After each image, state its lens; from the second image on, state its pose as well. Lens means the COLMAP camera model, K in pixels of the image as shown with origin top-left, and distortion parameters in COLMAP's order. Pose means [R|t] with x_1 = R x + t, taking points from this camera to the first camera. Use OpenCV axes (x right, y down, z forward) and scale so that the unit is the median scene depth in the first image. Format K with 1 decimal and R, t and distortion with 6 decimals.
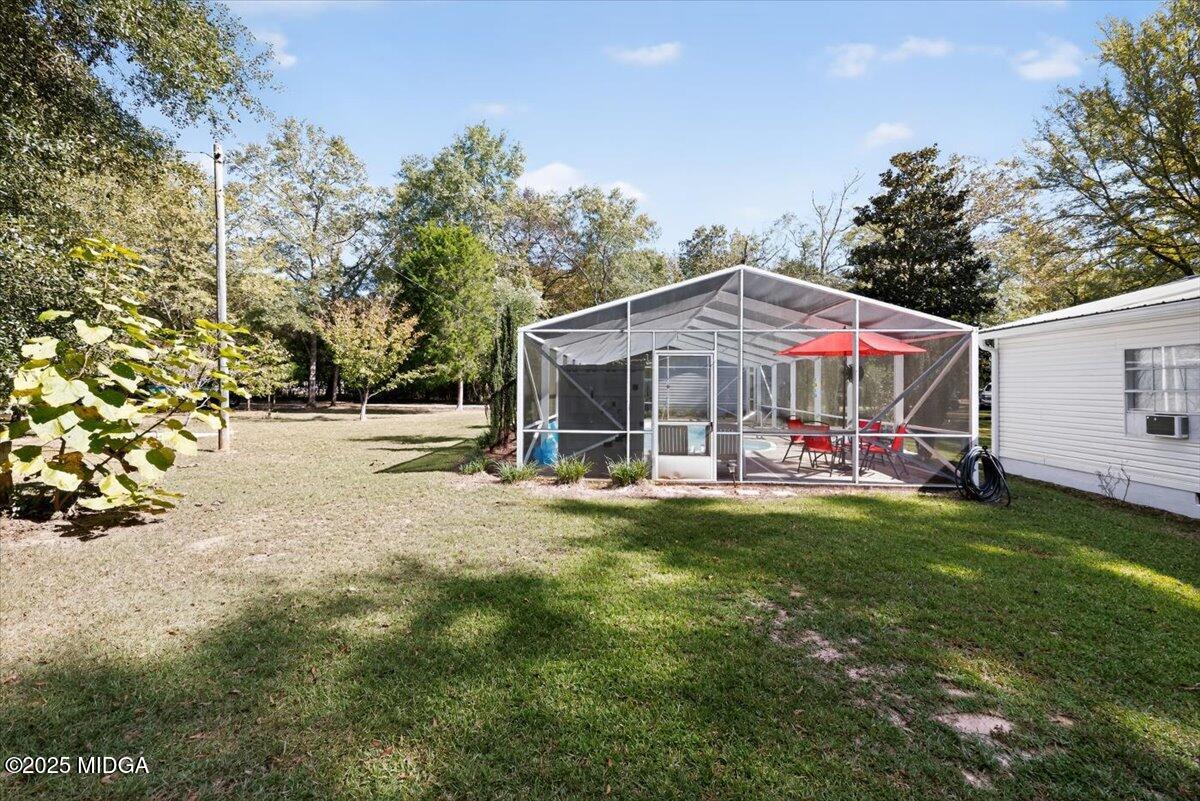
lens RADIAL K [[457.2, 0, 596.0], [0, 457.2, 391.2], [0, 0, 1]] dist [-0.001199, -0.000215]
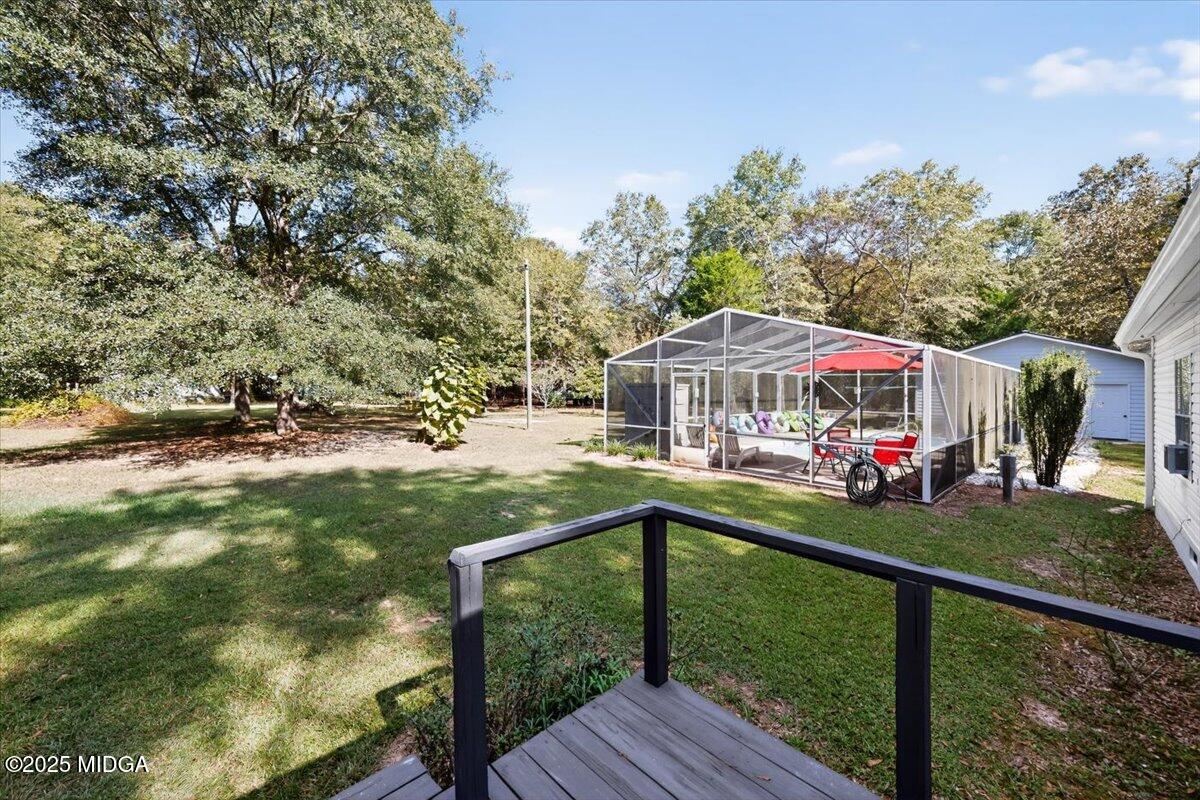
lens RADIAL K [[457.2, 0, 596.0], [0, 457.2, 390.7], [0, 0, 1]] dist [-0.001199, -0.000215]
pose [[0.743371, 0.004939, -0.668862, 0.249105], [-0.011605, 0.999917, -0.005514, -0.005942], [0.668779, 0.011861, 0.743367, -0.065169]]
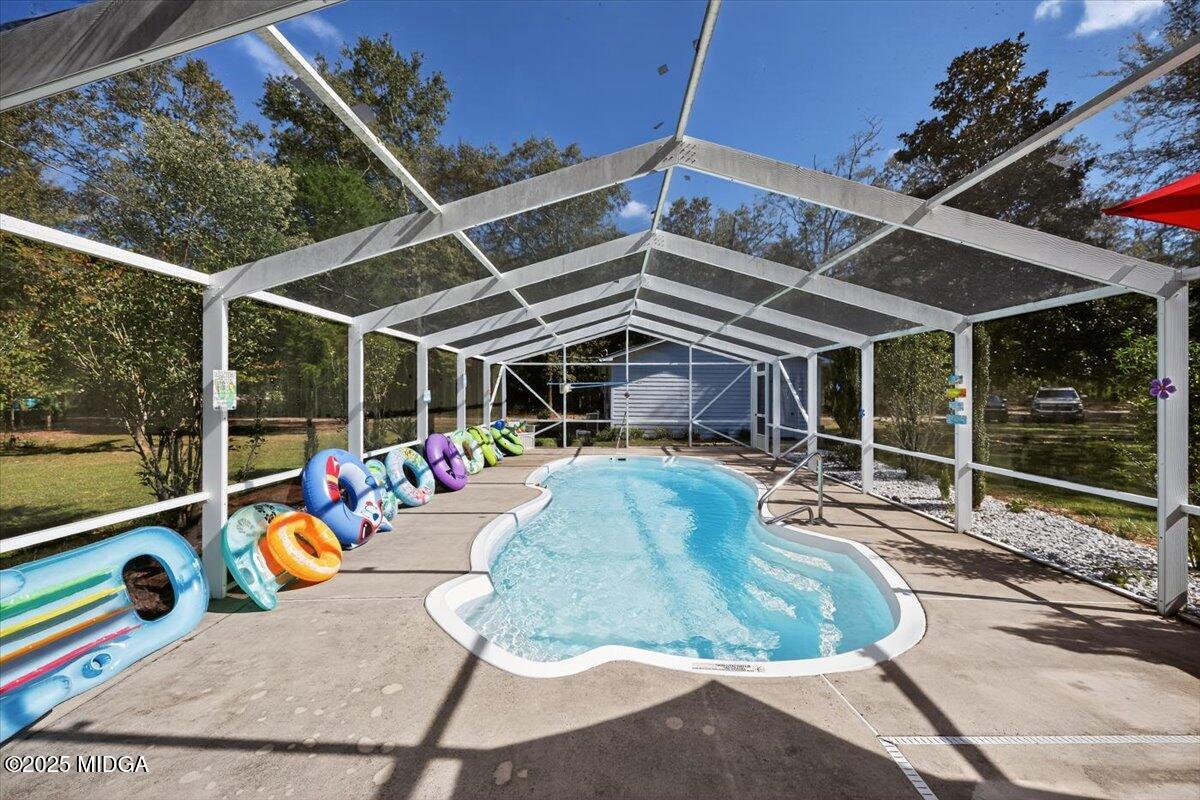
lens RADIAL K [[463.4, 0, 594.9], [0, 463.4, 397.9], [0, 0, 1]] dist [-0.001957, -0.000280]
pose [[0.998918, -0.009509, 0.045525, 0.062883], [0.009432, 0.999954, 0.001905, -0.005212], [-0.045541, -0.001473, 0.998961, 0.308333]]
